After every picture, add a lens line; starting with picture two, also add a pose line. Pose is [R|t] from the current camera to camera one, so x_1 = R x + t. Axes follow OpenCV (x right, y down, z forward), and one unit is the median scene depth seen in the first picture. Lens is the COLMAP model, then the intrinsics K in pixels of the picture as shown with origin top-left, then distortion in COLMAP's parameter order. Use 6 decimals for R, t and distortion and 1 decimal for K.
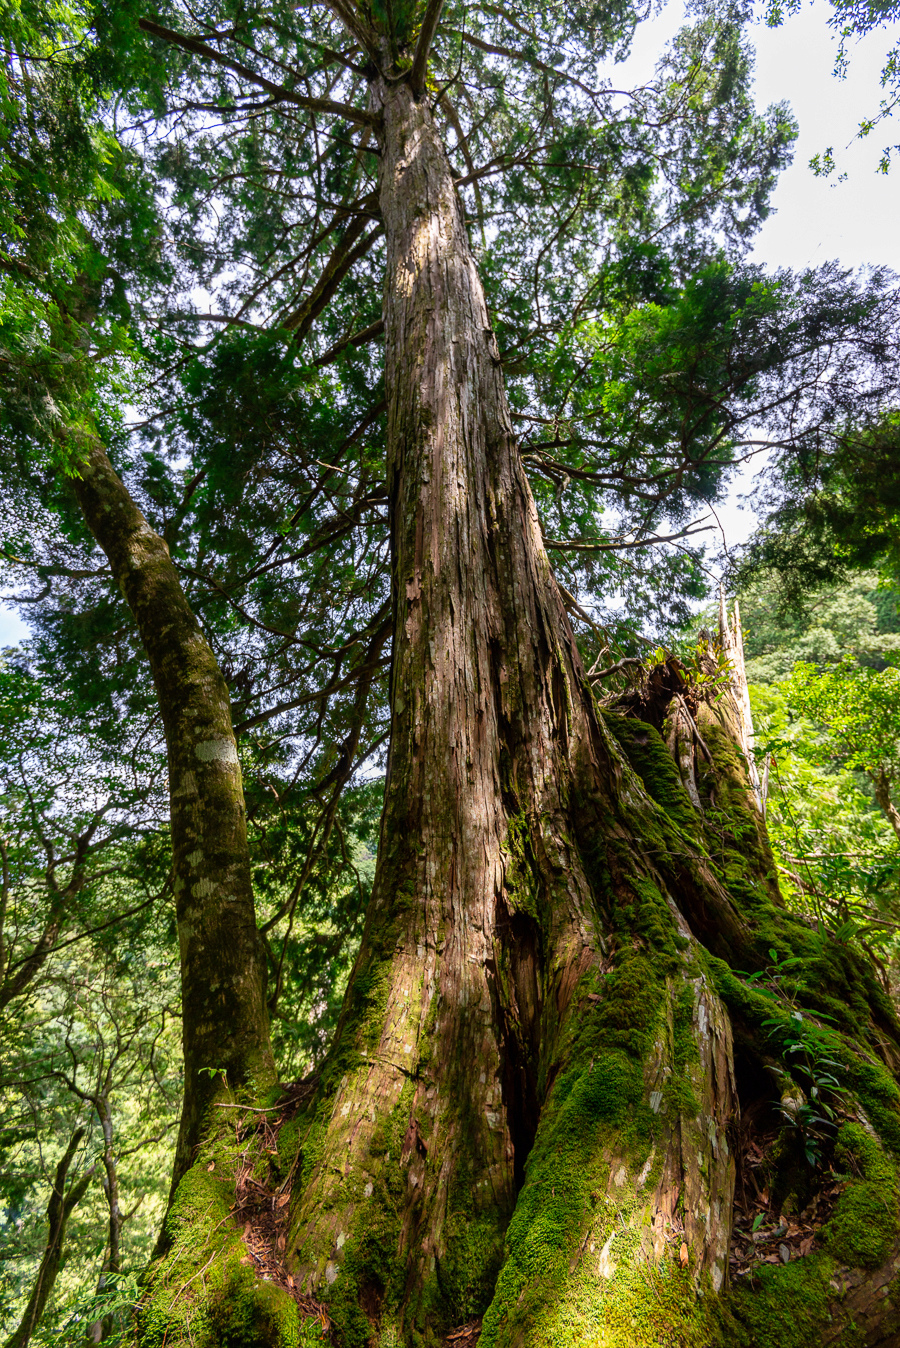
lens RADIAL K [[621.1, 0, 450.0], [0, 621.1, 674.0], [0, 0, 1]] dist [0.020539, -0.000038]
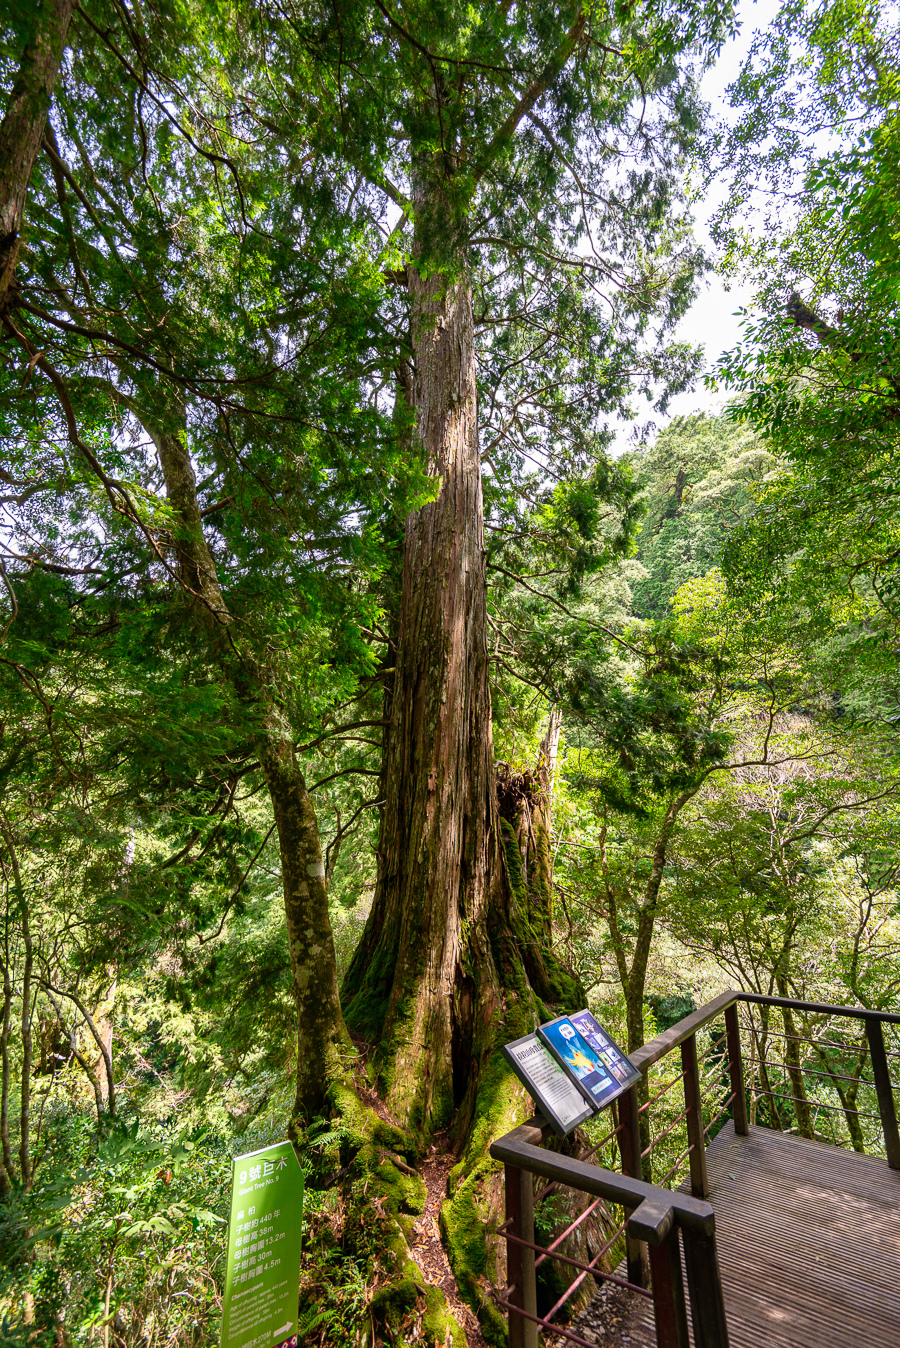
lens RADIAL K [[621.1, 0, 450.0], [0, 621.1, 674.0], [0, 0, 1]] dist [0.020539, -0.000038]
pose [[0.909823, 0.192622, 0.367586, -0.937972], [-0.274655, 0.943501, 0.185395, -1.001390], [-0.311106, -0.269636, 0.911323, -0.721807]]
